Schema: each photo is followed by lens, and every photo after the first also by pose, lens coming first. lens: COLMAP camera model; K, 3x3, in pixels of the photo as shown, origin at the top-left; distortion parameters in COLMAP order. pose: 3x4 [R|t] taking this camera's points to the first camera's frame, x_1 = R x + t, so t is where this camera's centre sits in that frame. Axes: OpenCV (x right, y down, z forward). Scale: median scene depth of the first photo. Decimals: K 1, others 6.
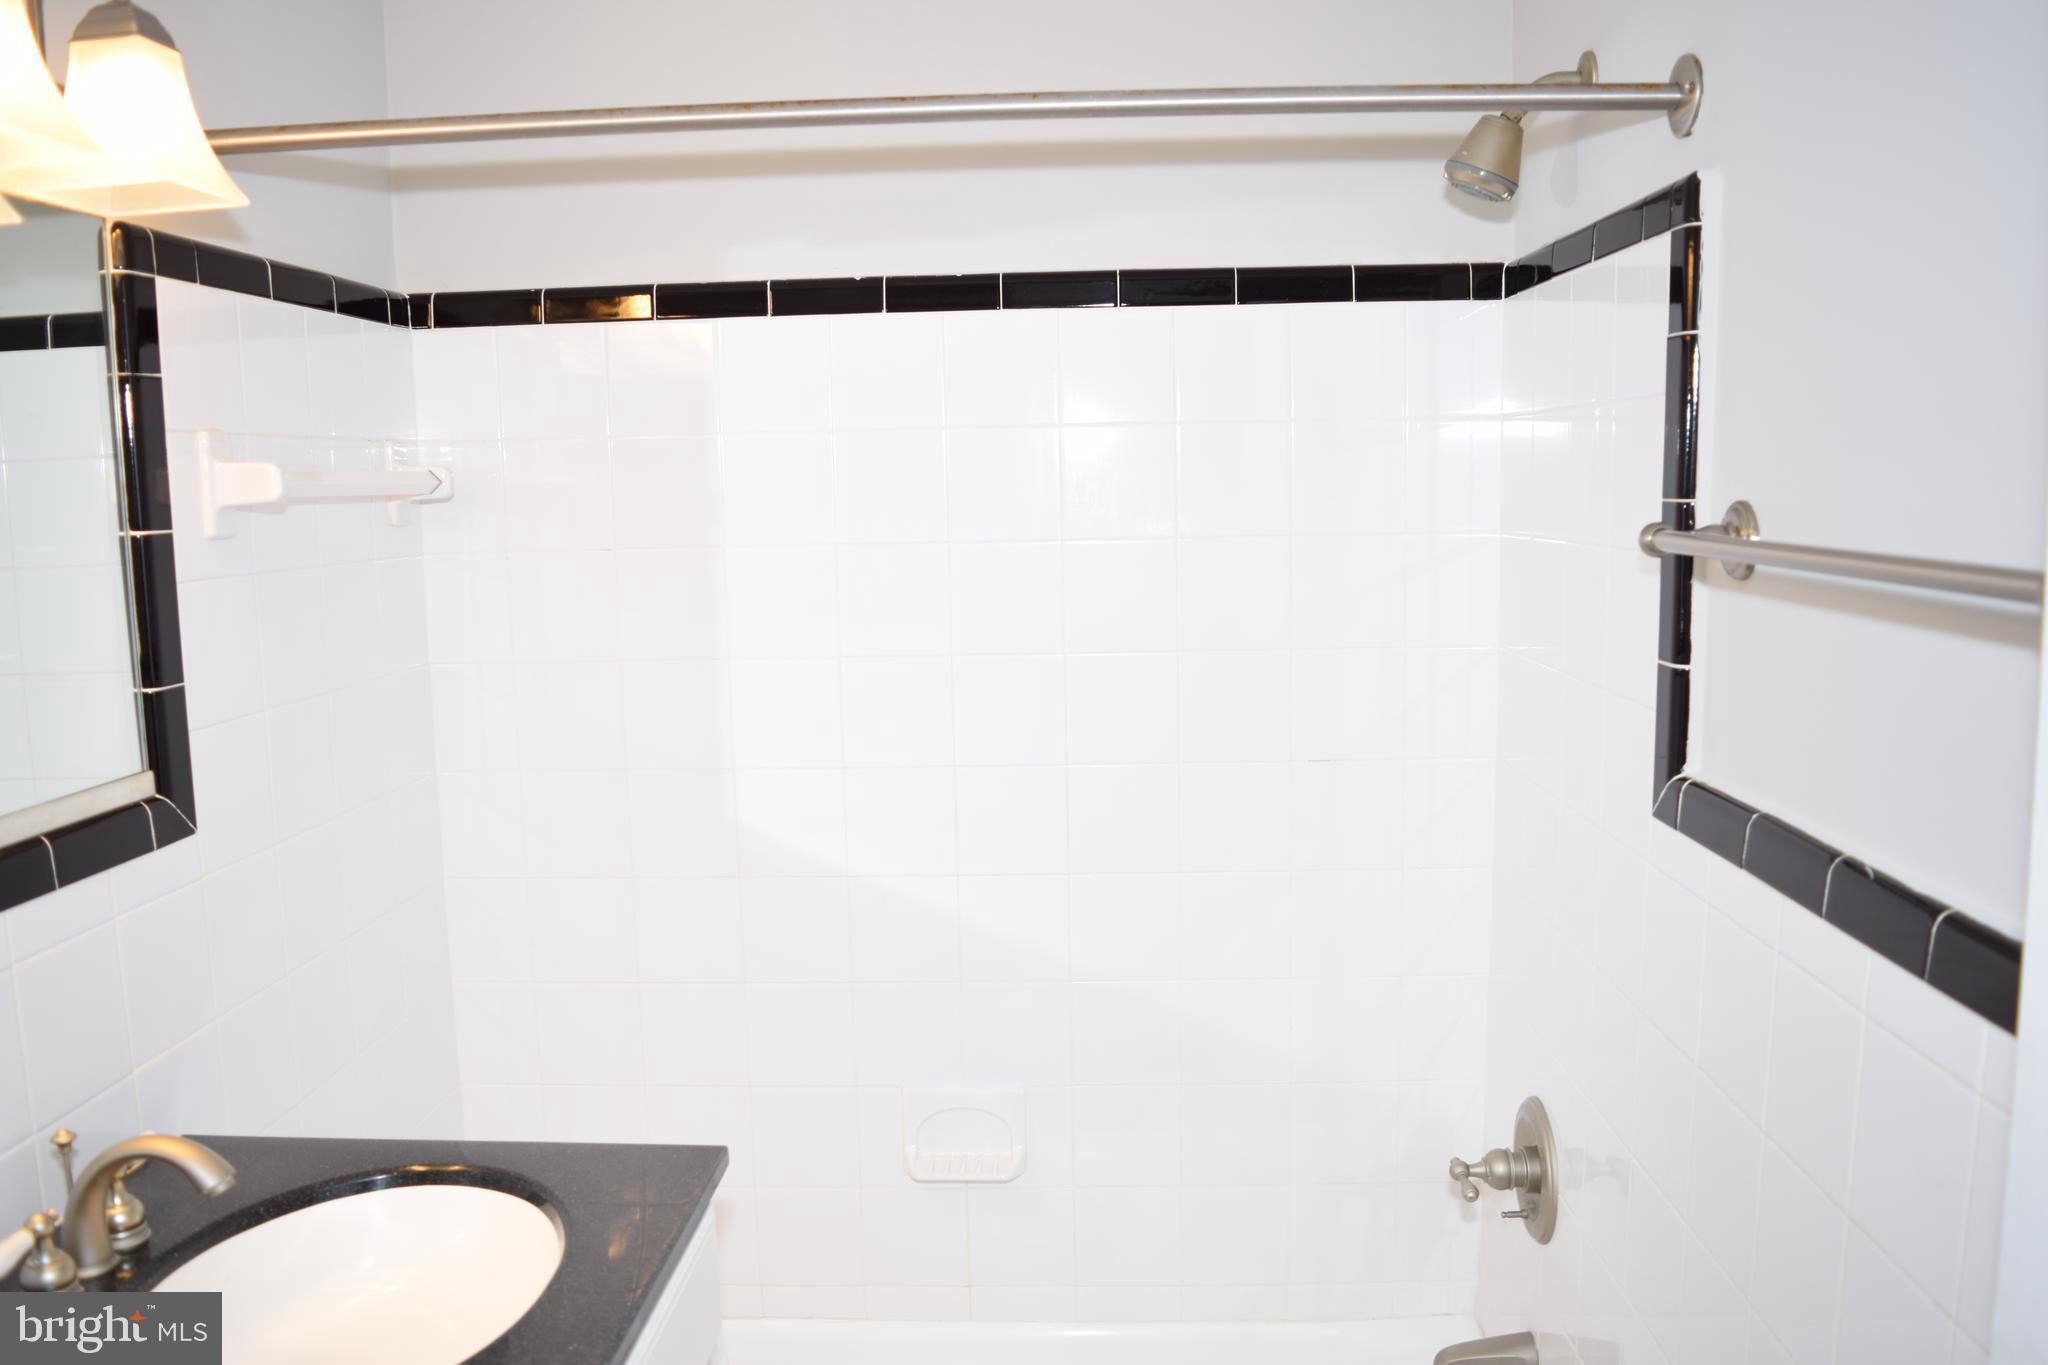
lens RADIAL K [[1611.7, 0, 1021.3], [0, 1611.7, 676.1], [0, 0, 1]] dist [-0.096862, 0.024104]
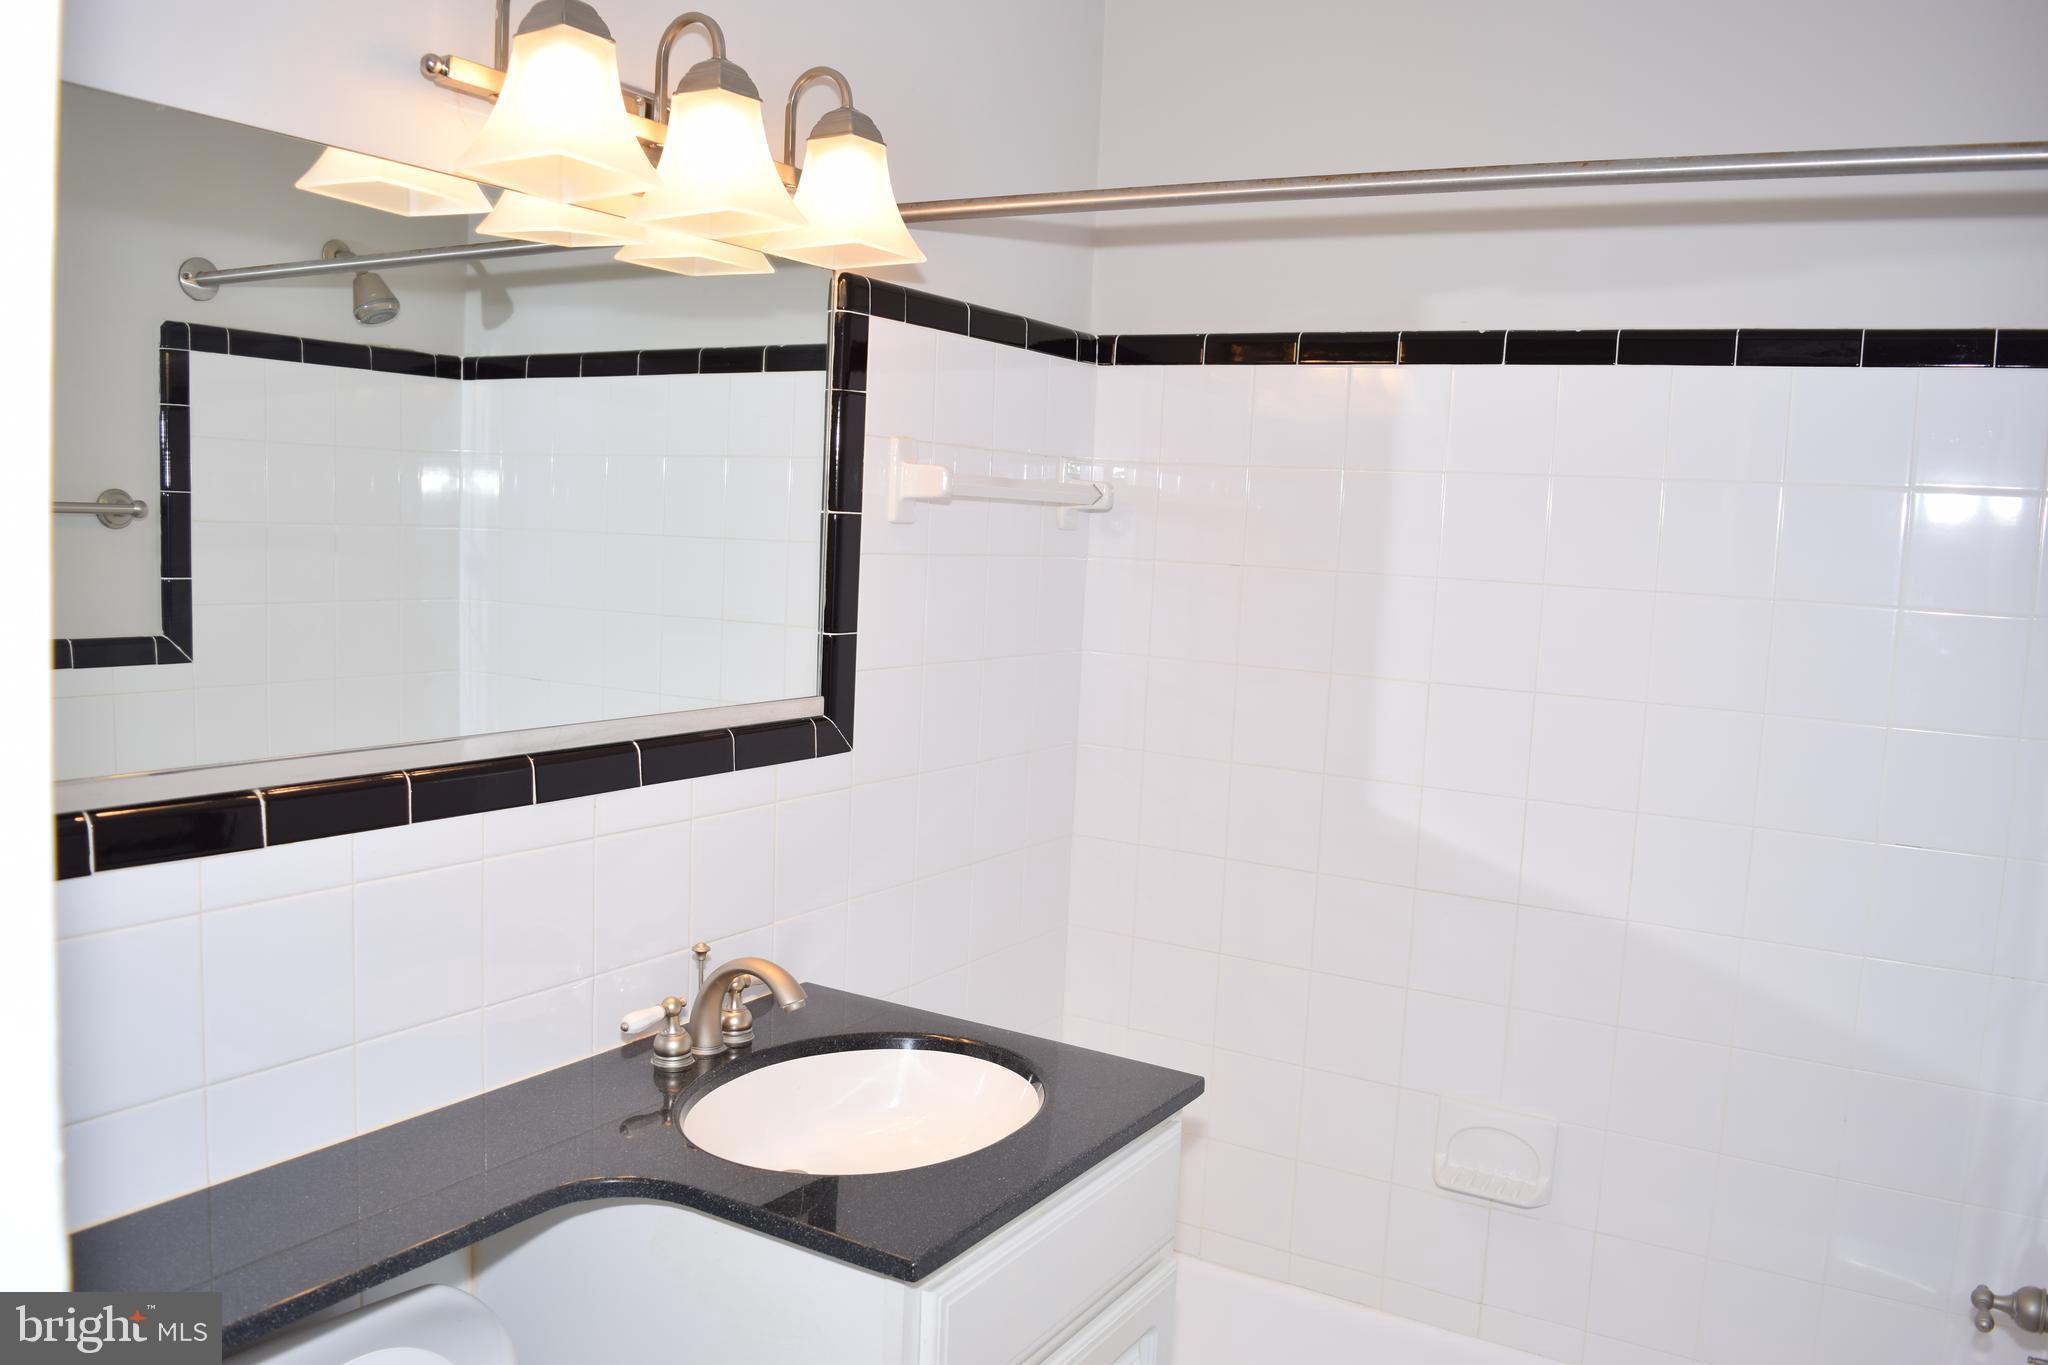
lens RADIAL K [[1611.7, 0, 1021.3], [0, 1611.7, 676.1], [0, 0, 1]] dist [-0.096862, 0.024104]
pose [[0.877623, 0.108129, -0.466996, 0.204975], [-0.122279, 0.992496, 0.000006, 0.024009], [0.463492, 0.057099, 0.884259, -0.095452]]
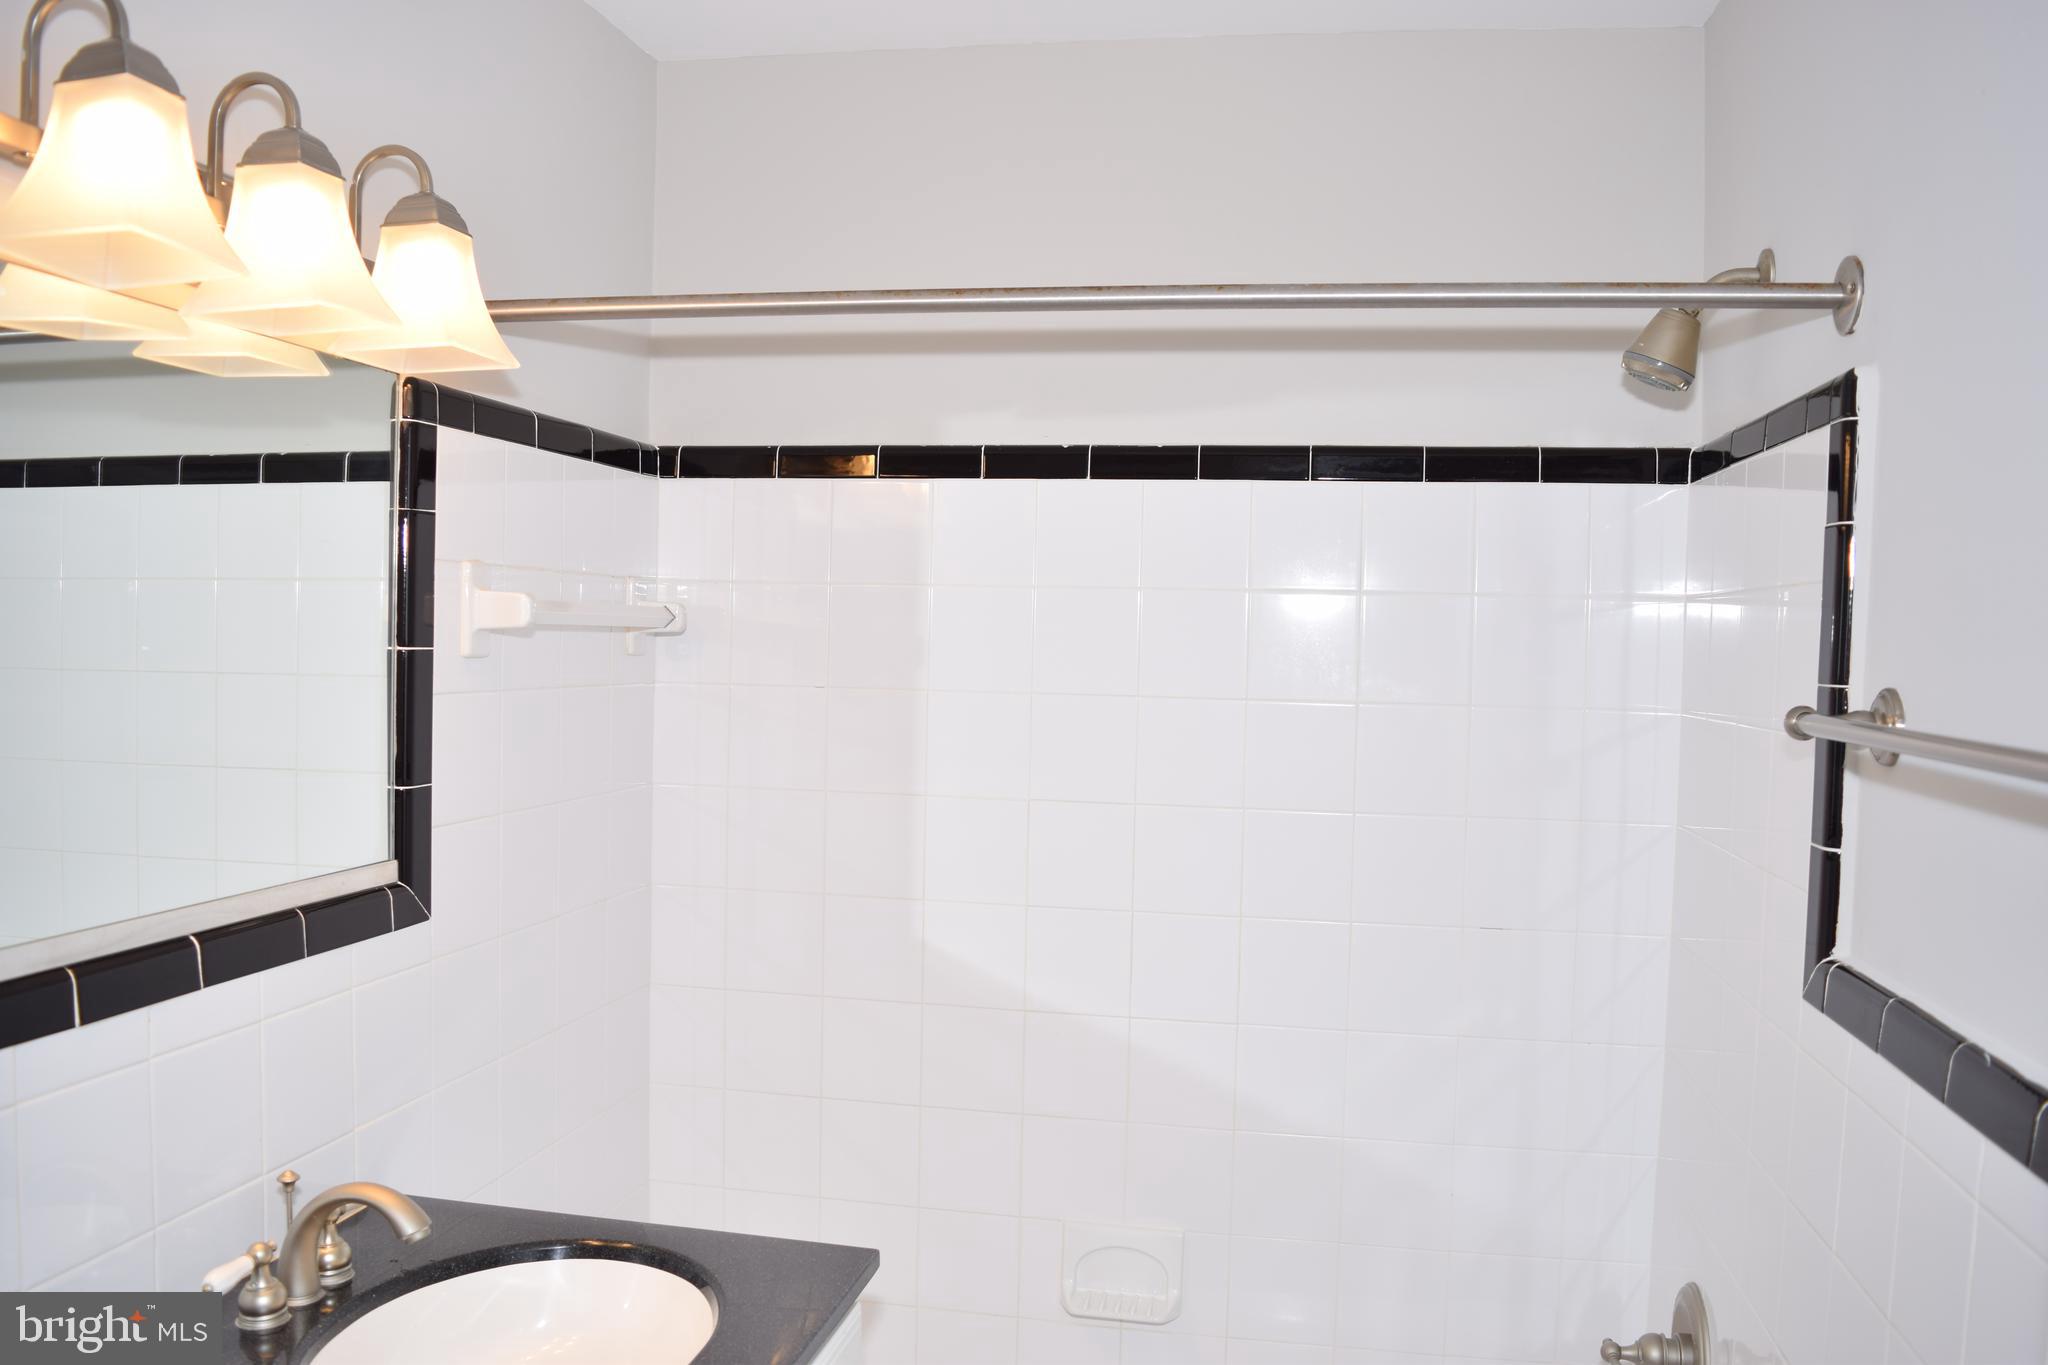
lens RADIAL K [[1611.7, 0, 1021.3], [0, 1611.7, 676.1], [0, 0, 1]] dist [-0.096862, 0.024104]
pose [[0.988181, 0.046870, -0.145949, 0.045226], [-0.060823, 0.993839, -0.092656, 0.007894], [0.140707, 0.100438, 0.984943, -0.066289]]
